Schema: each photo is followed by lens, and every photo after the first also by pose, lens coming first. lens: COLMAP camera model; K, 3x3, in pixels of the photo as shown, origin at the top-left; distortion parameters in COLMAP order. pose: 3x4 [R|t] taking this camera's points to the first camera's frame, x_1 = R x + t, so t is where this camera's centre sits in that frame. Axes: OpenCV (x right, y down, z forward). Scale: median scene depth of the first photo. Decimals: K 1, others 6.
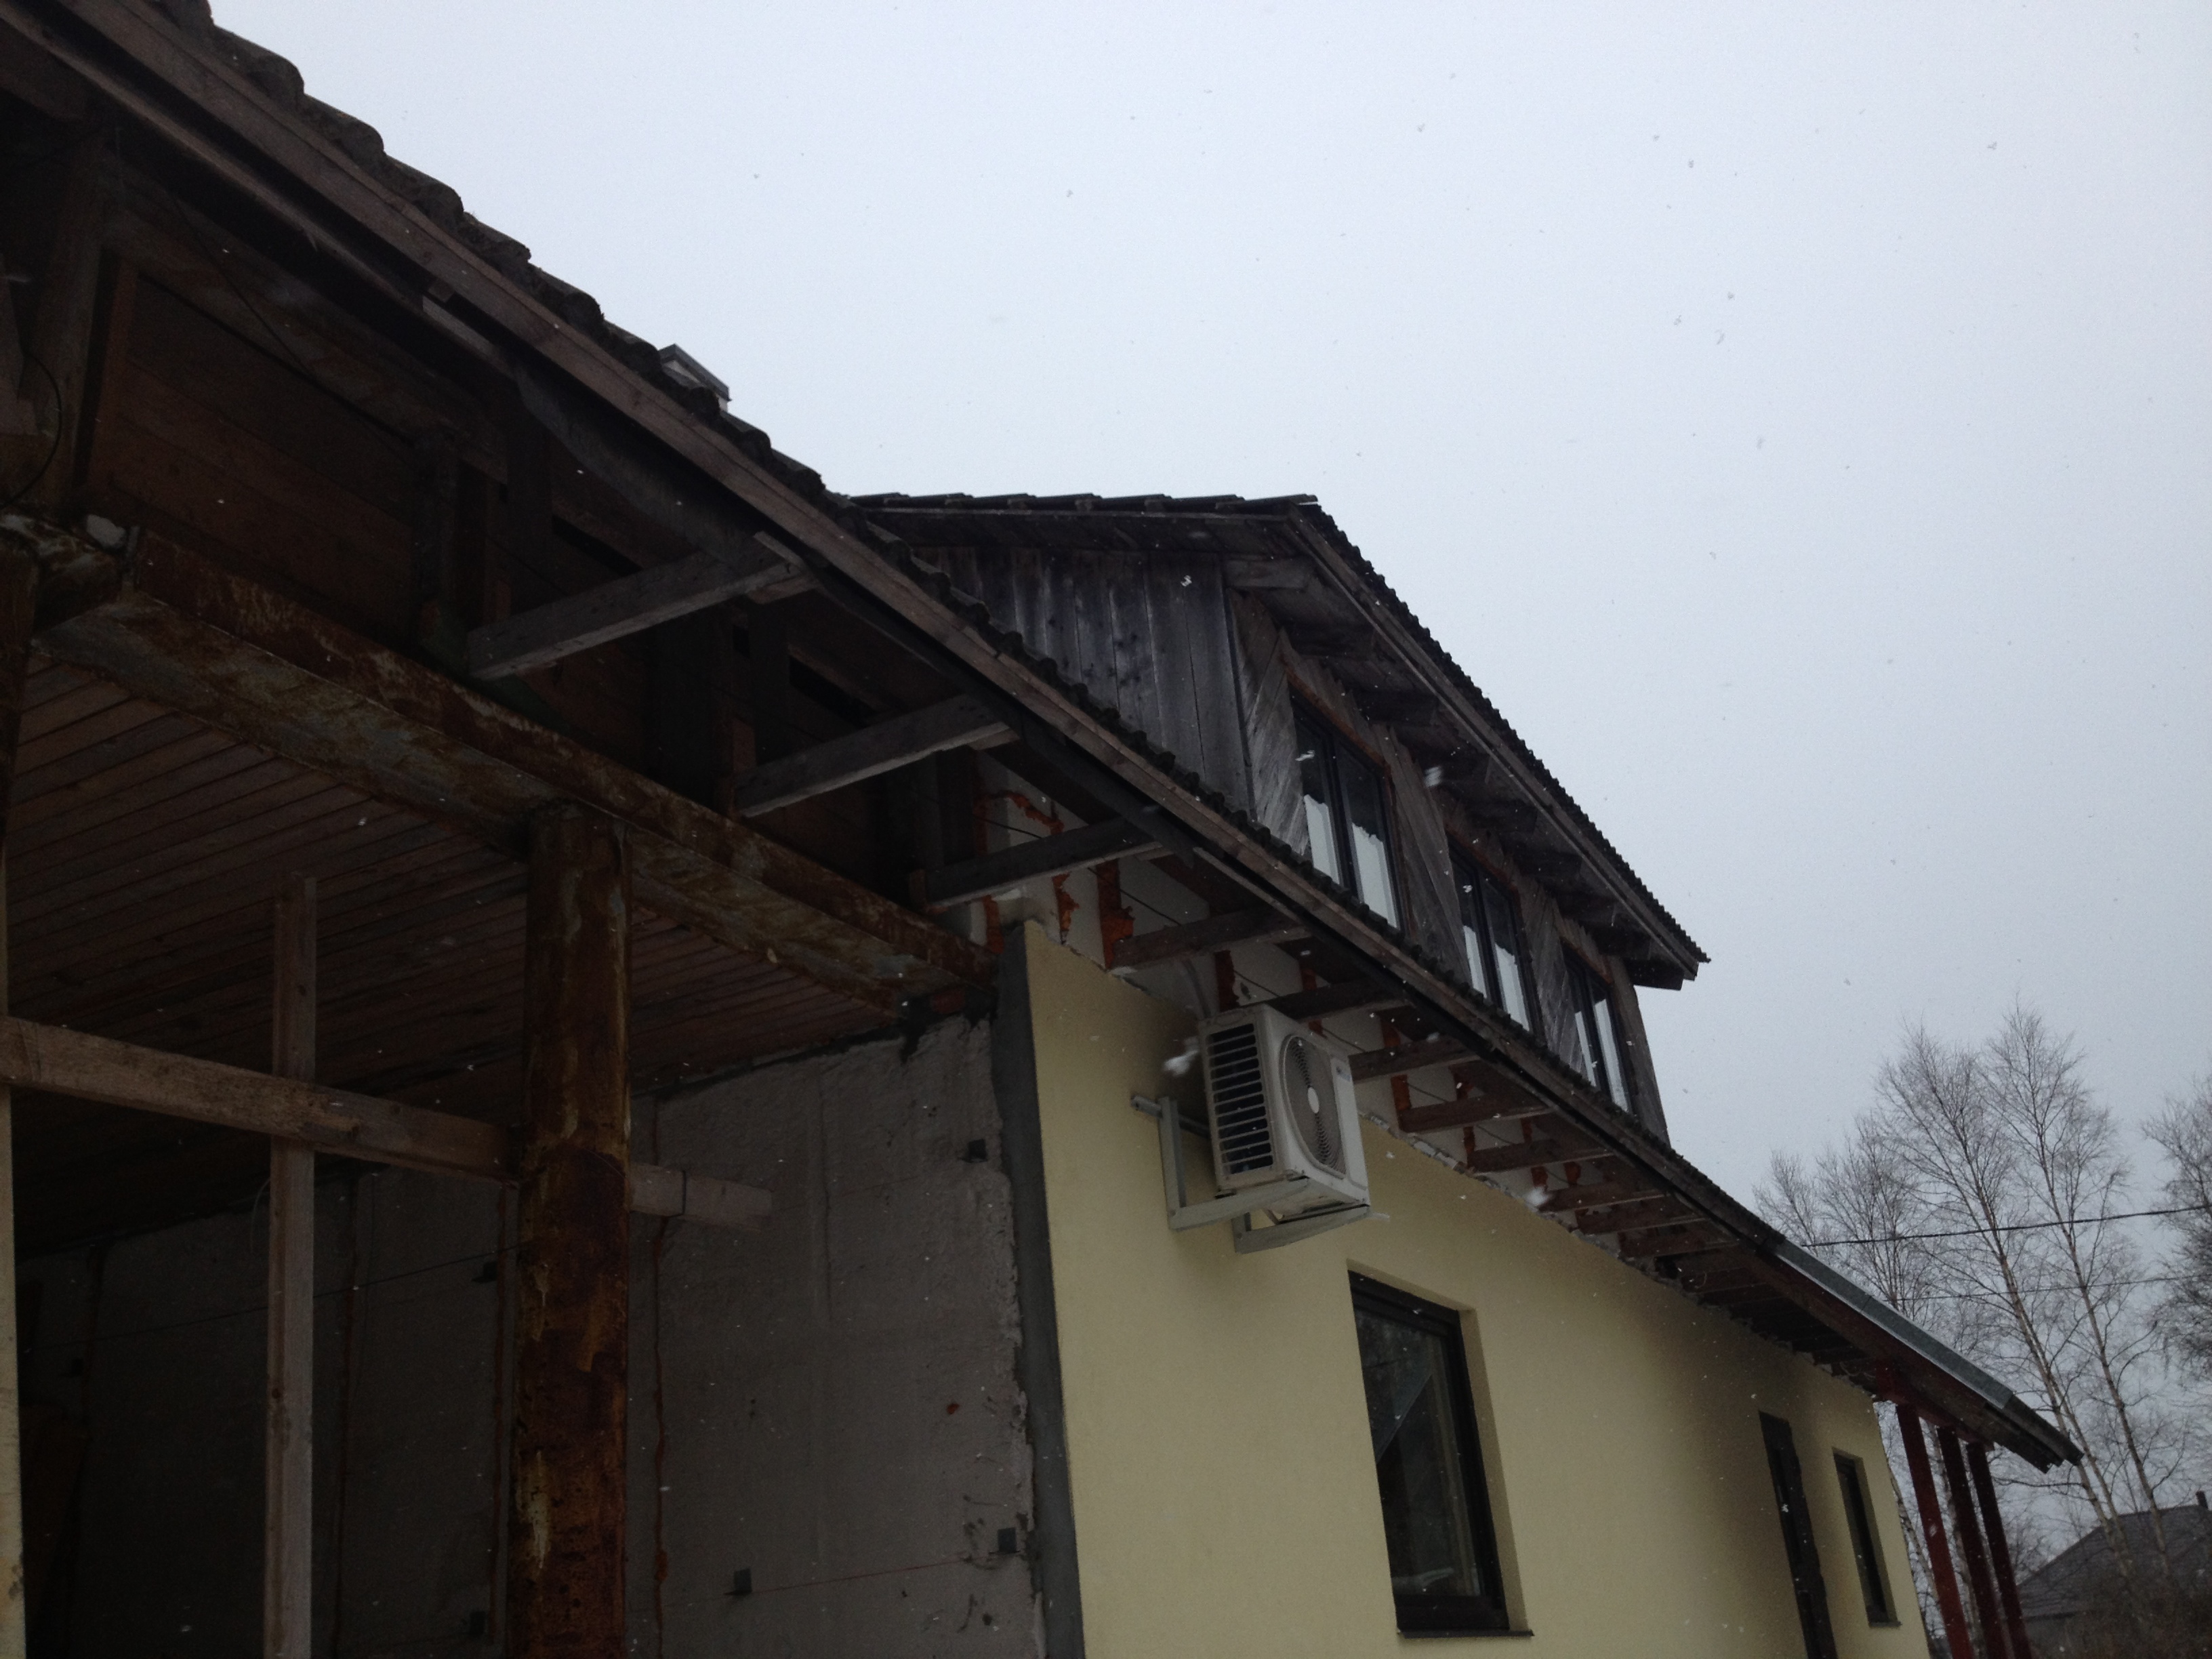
lens RADIAL K [[1973.8, 0, 1095.3], [0, 1973.8, 830.6], [0, 0, 1]] dist [0.040525, -0.155492]
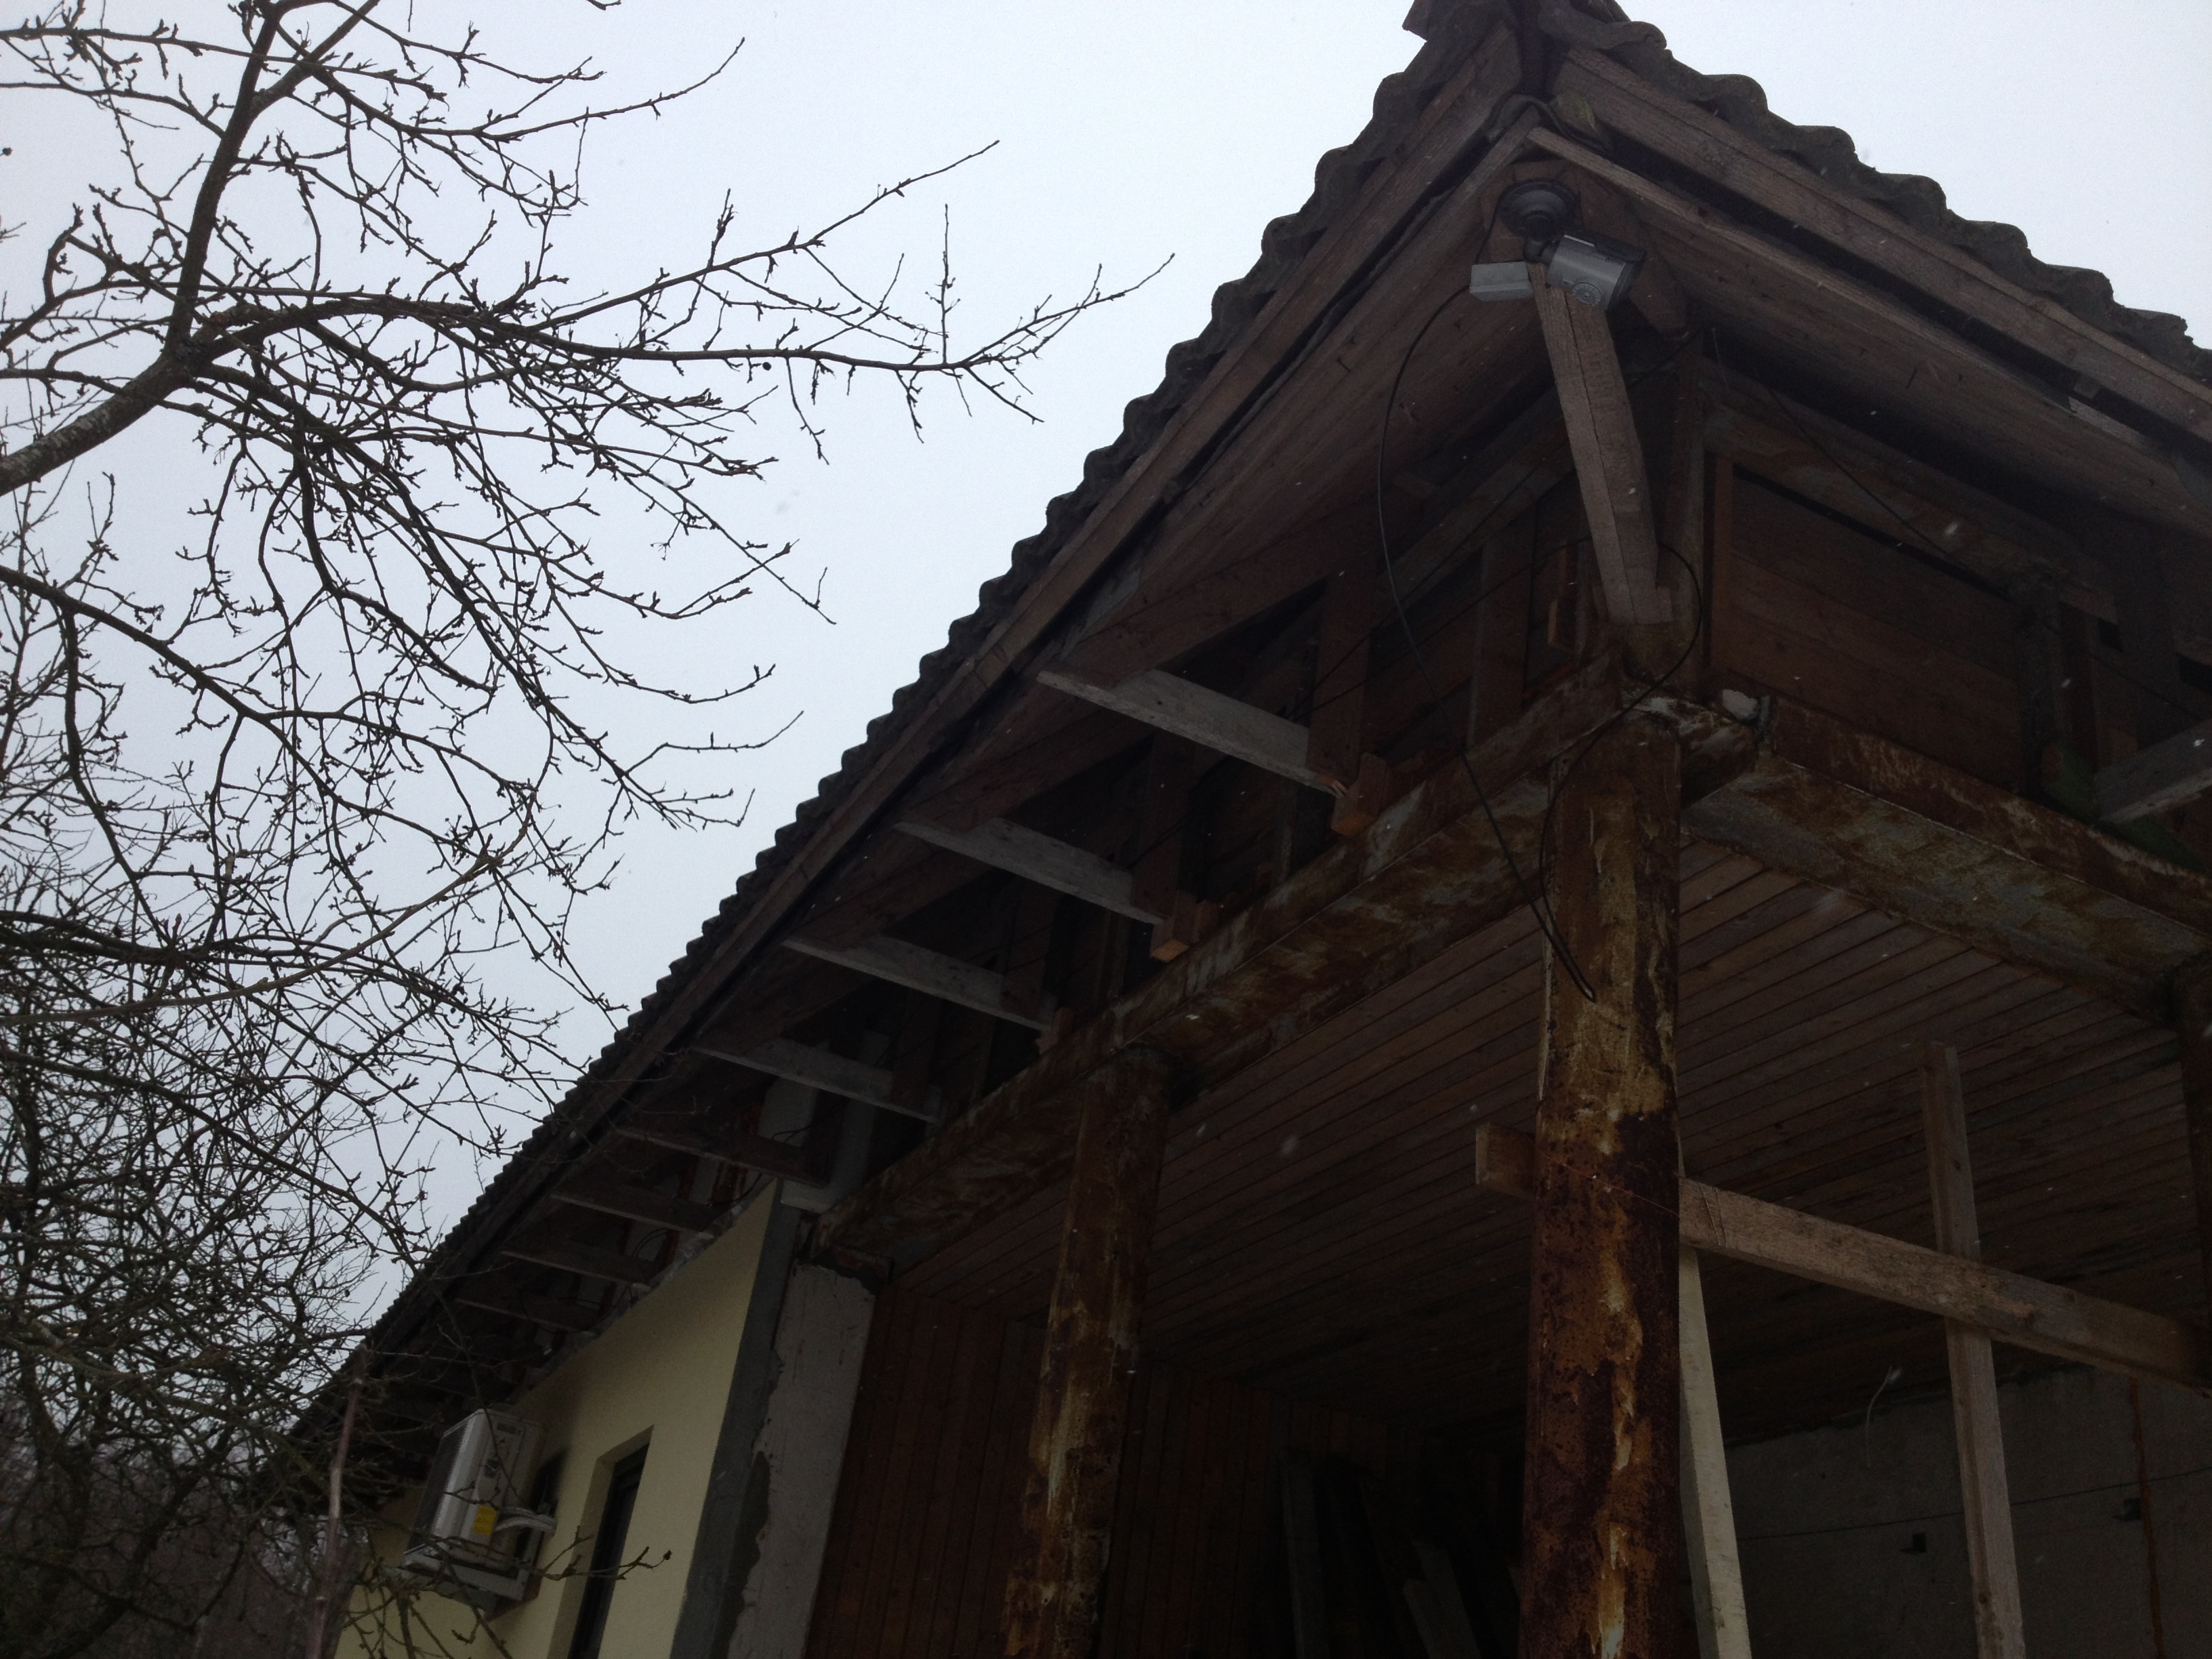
lens RADIAL K [[1973.8, 0, 1095.3], [0, 1973.8, 830.6], [0, 0, 1]] dist [0.040525, -0.155492]
pose [[0.778706, -0.119355, -0.615931, -0.123768], [0.032316, 0.988065, -0.150610, 0.052867], [0.626556, 0.097376, 0.773270, -0.001531]]
